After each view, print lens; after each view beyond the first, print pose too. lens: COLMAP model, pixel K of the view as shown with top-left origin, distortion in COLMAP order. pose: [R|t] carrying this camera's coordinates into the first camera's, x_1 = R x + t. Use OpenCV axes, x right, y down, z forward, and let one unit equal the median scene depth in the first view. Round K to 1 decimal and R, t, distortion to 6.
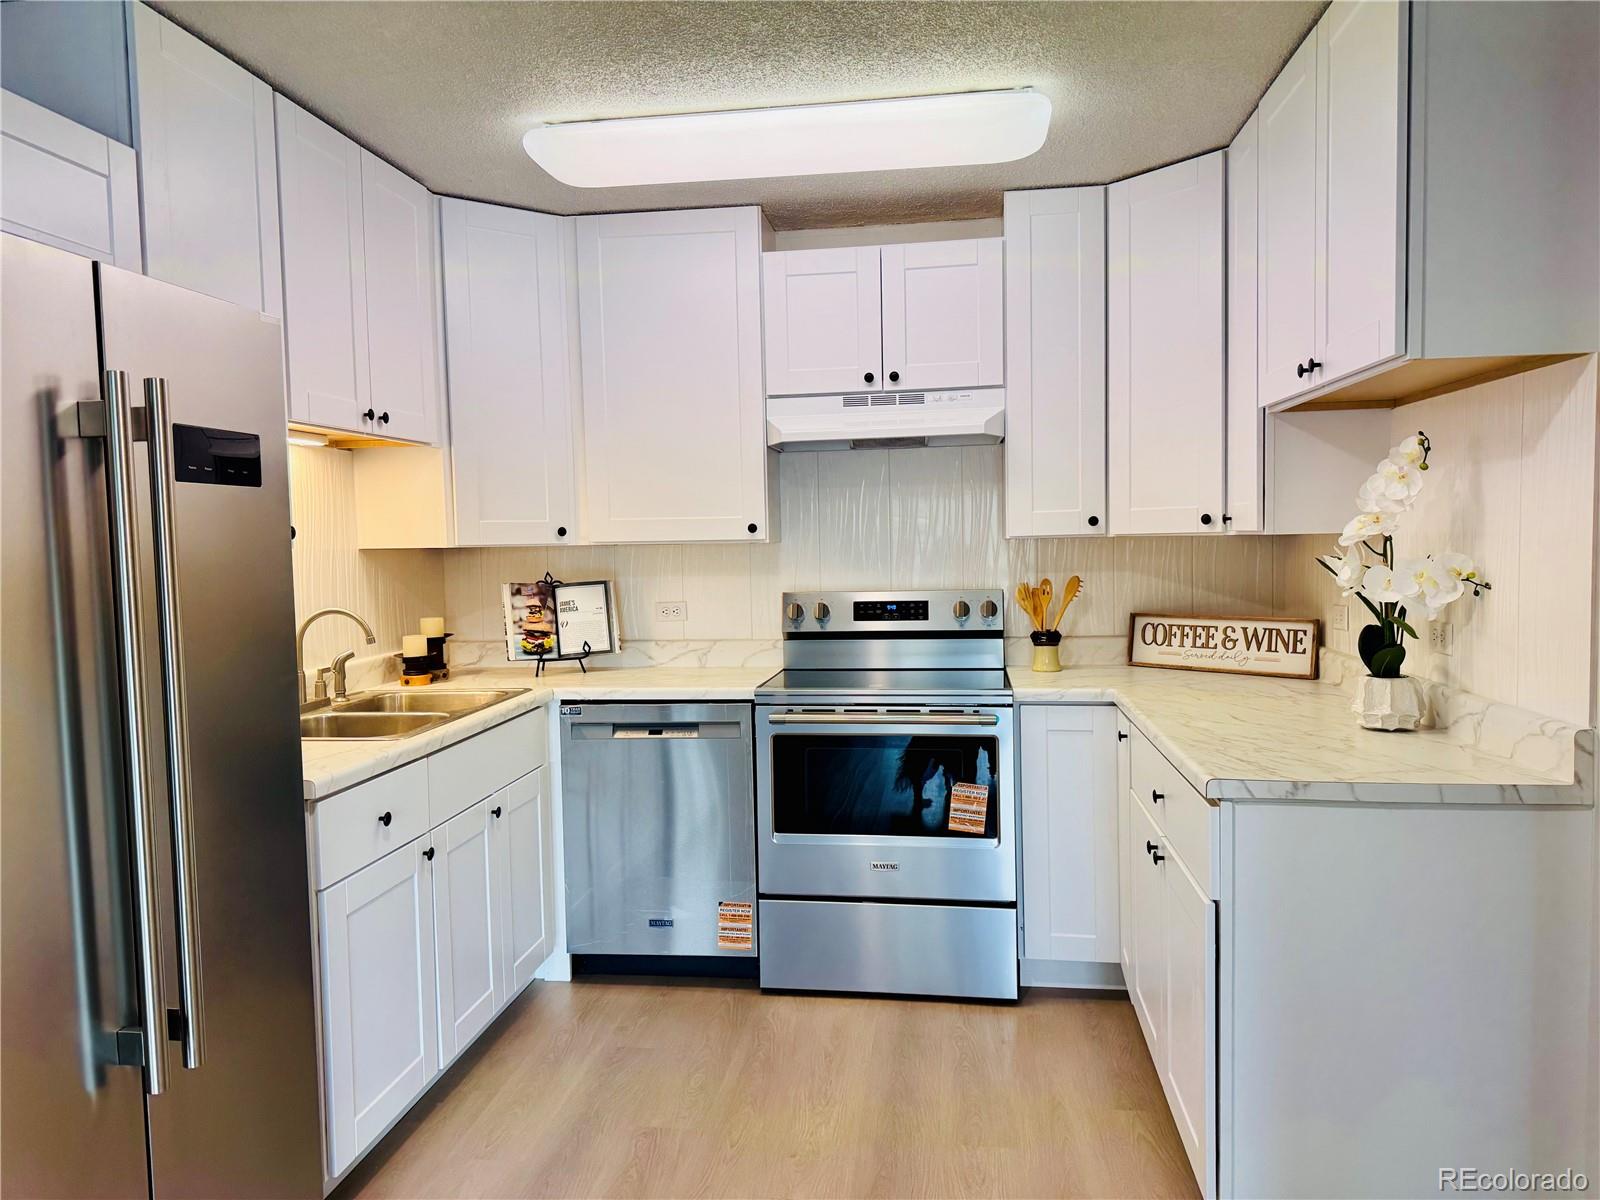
lens RADIAL K [[1125.0, 0, 799.6], [0, 1125.0, 602.1], [0, 0, 1]] dist [0.077981, -0.106348]
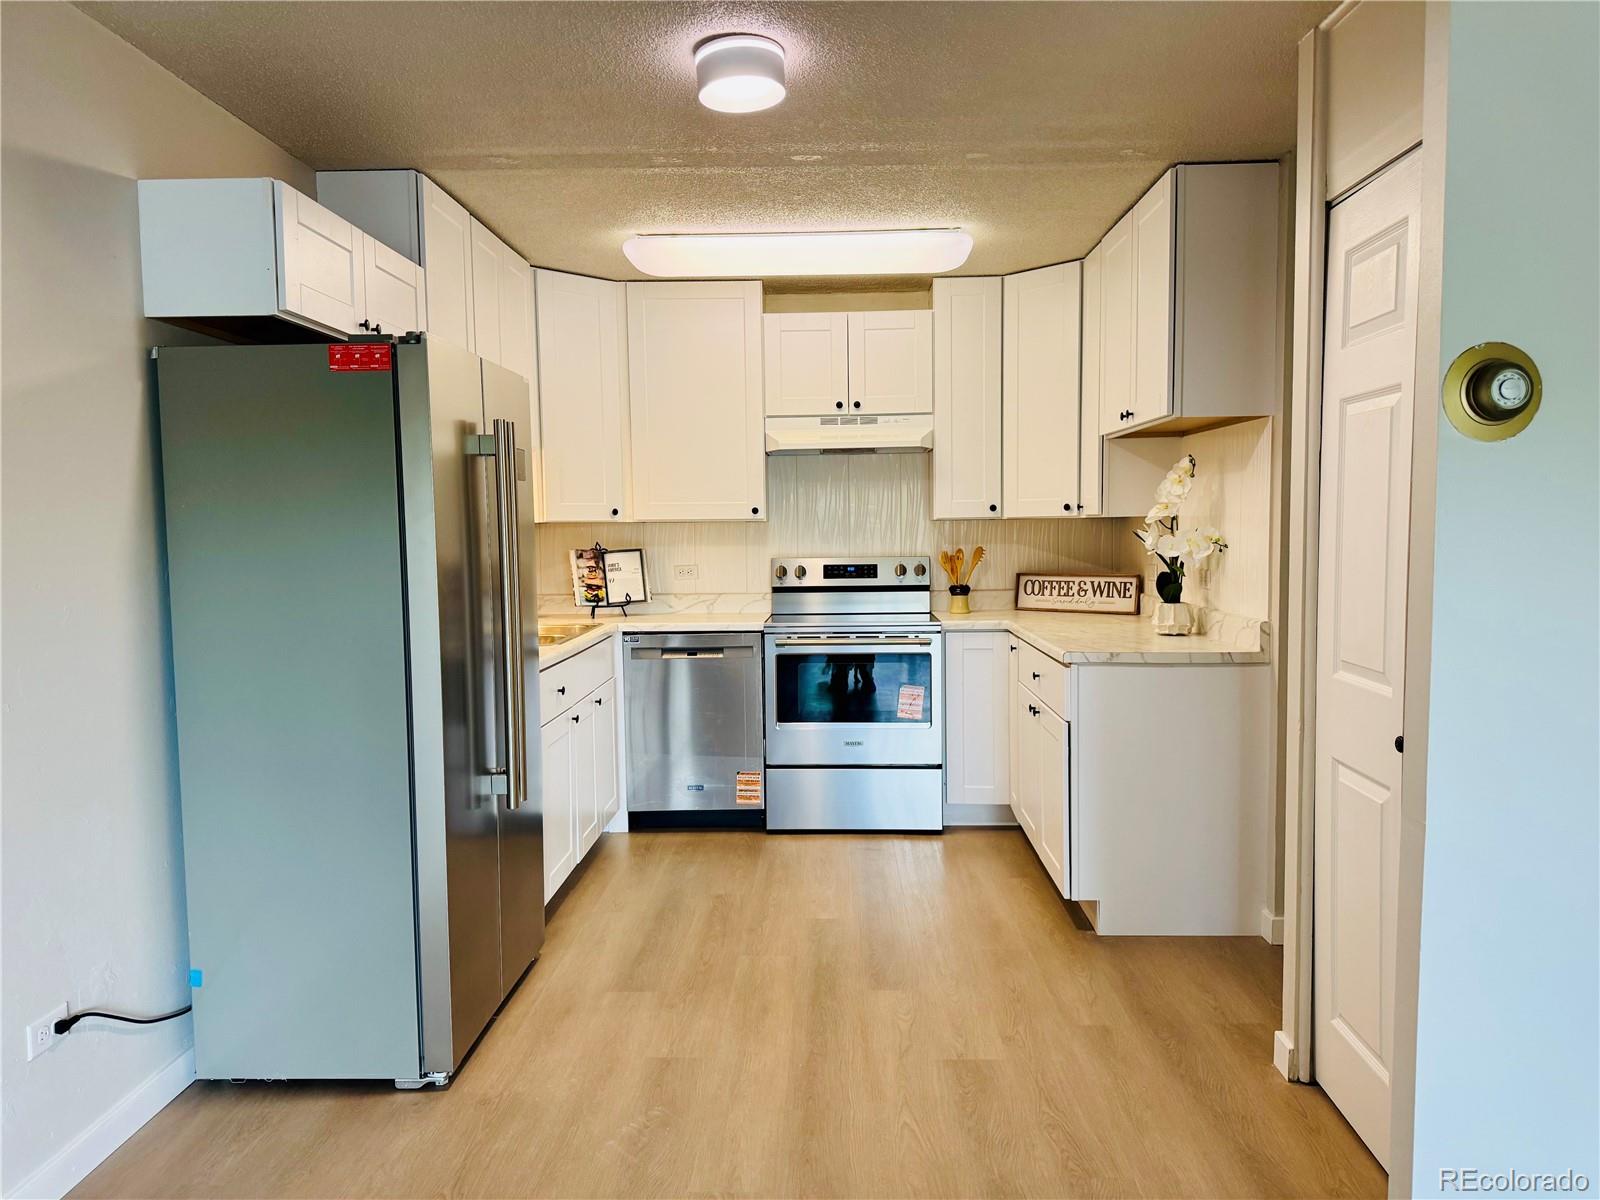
lens RADIAL K [[1125.0, 0, 802.2], [0, 1125.0, 608.5], [0, 0, 1]] dist [0.077981, -0.106348]
pose [[0.993909, -0.000330, 0.110202, -0.149035], [-0.001263, 0.999896, 0.014390, 0.038475], [-0.110195, -0.014442, 0.993805, -0.430395]]
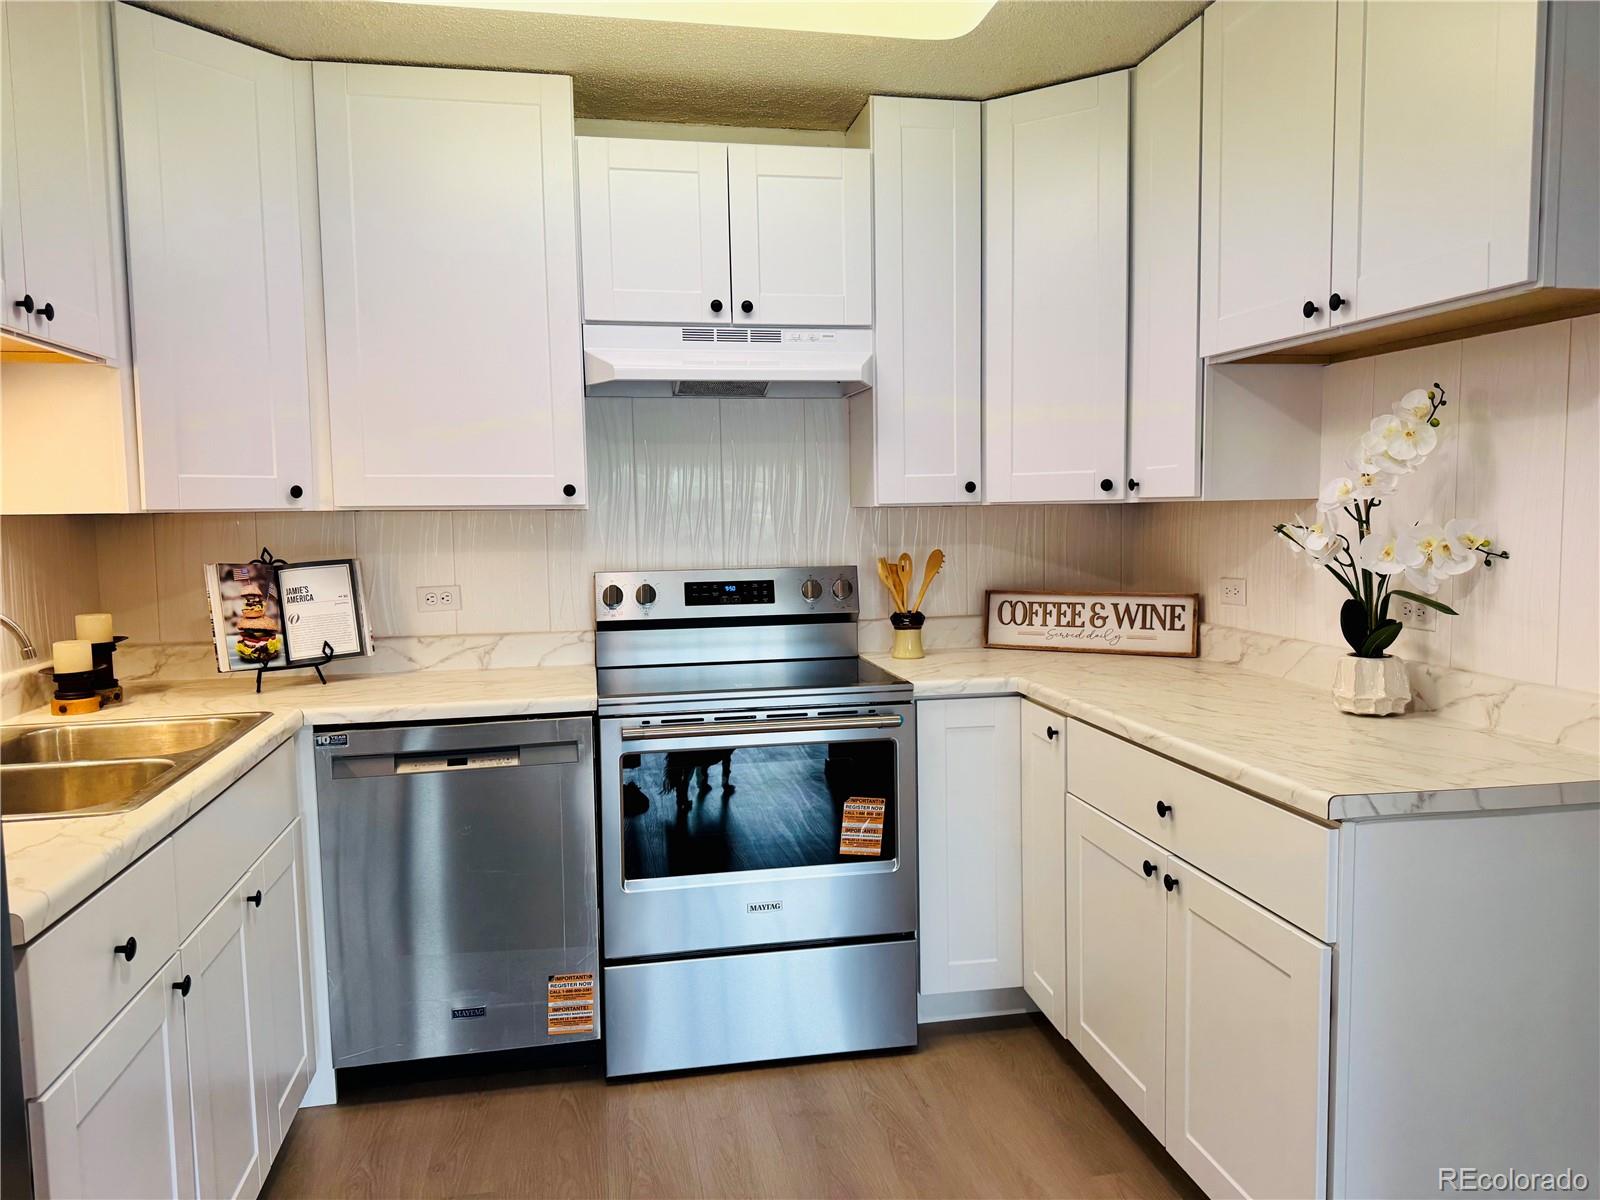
lens RADIAL K [[1125.0, 0, 805.8], [0, 1125.0, 597.6], [0, 0, 1]] dist [0.077981, -0.106348]
pose [[0.943781, -0.020021, 0.329965, -0.159167], [0.014534, 0.999712, 0.019088, -0.004068], [-0.330252, -0.013219, 0.943800, 0.220861]]
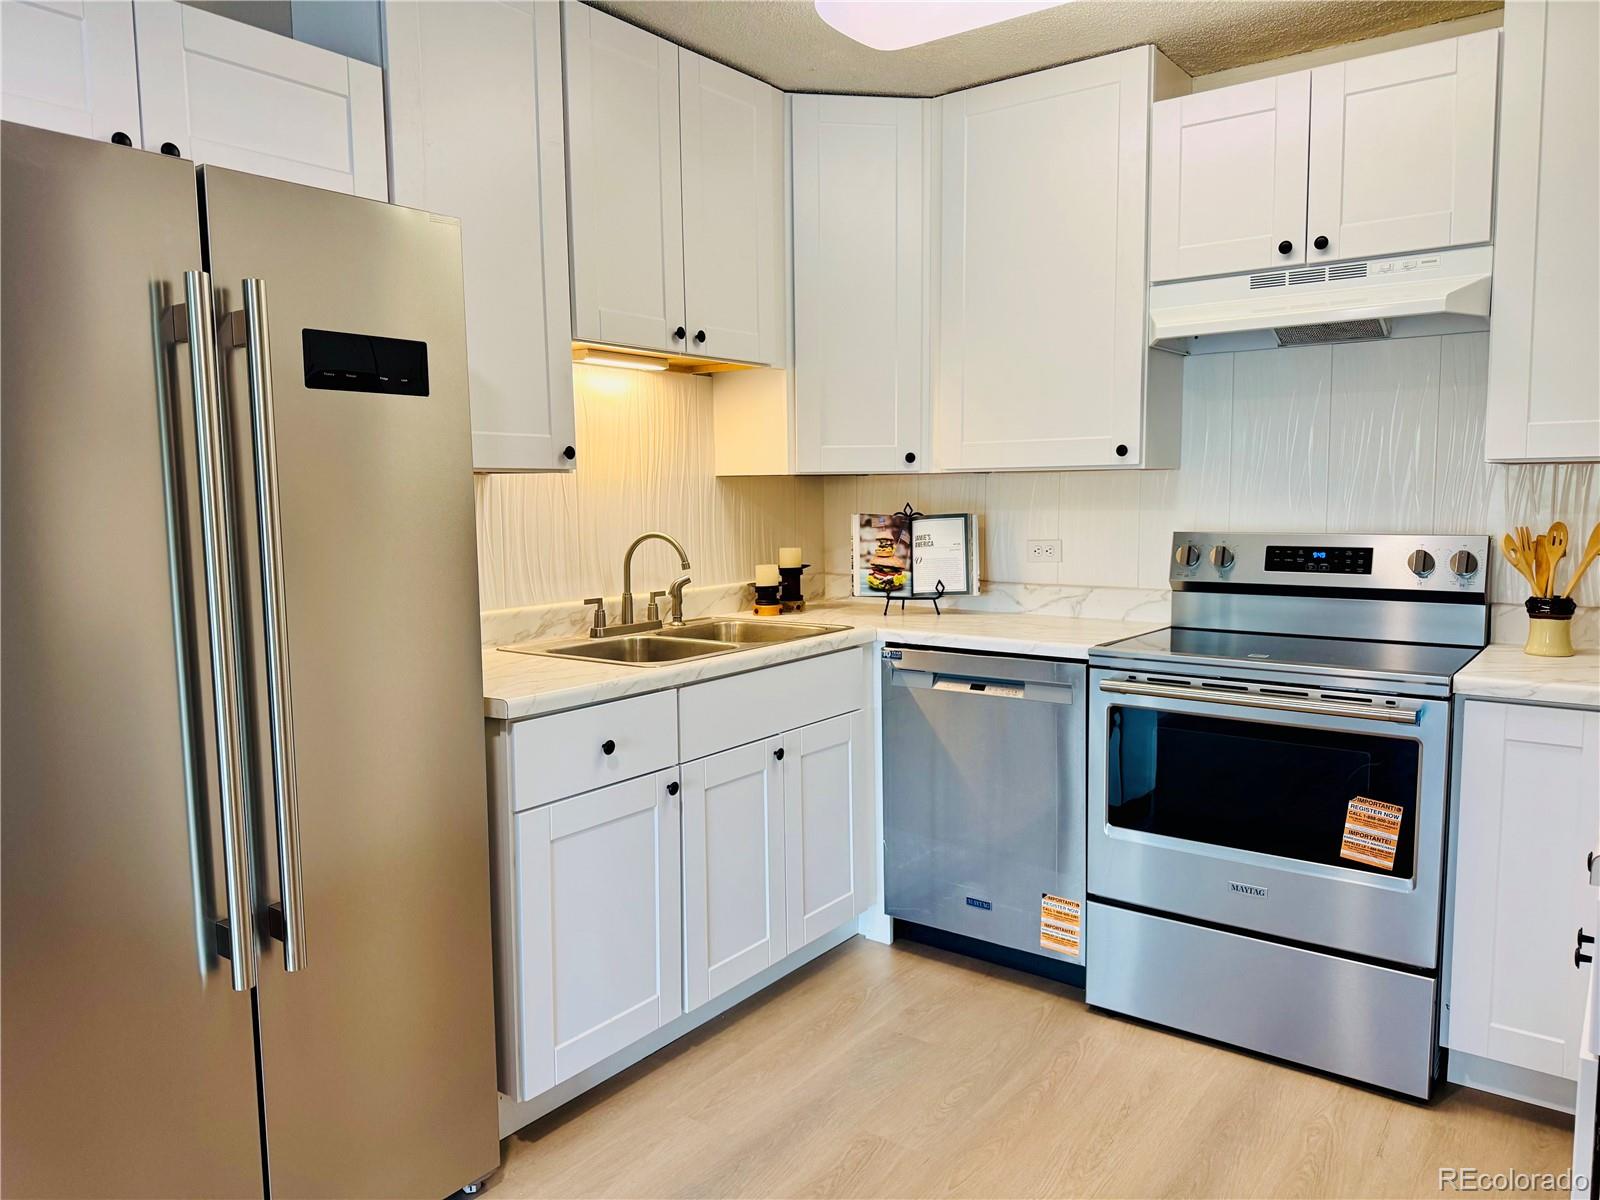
lens RADIAL K [[1125.0, 0, 791.6], [0, 1125.0, 606.1], [0, 0, 1]] dist [0.077981, -0.106348]
pose [[0.872532, 0.060718, -0.484770, 0.166700], [-0.034521, 0.997429, 0.062794, 0.003463], [0.487337, -0.038055, 0.872385, 0.176973]]
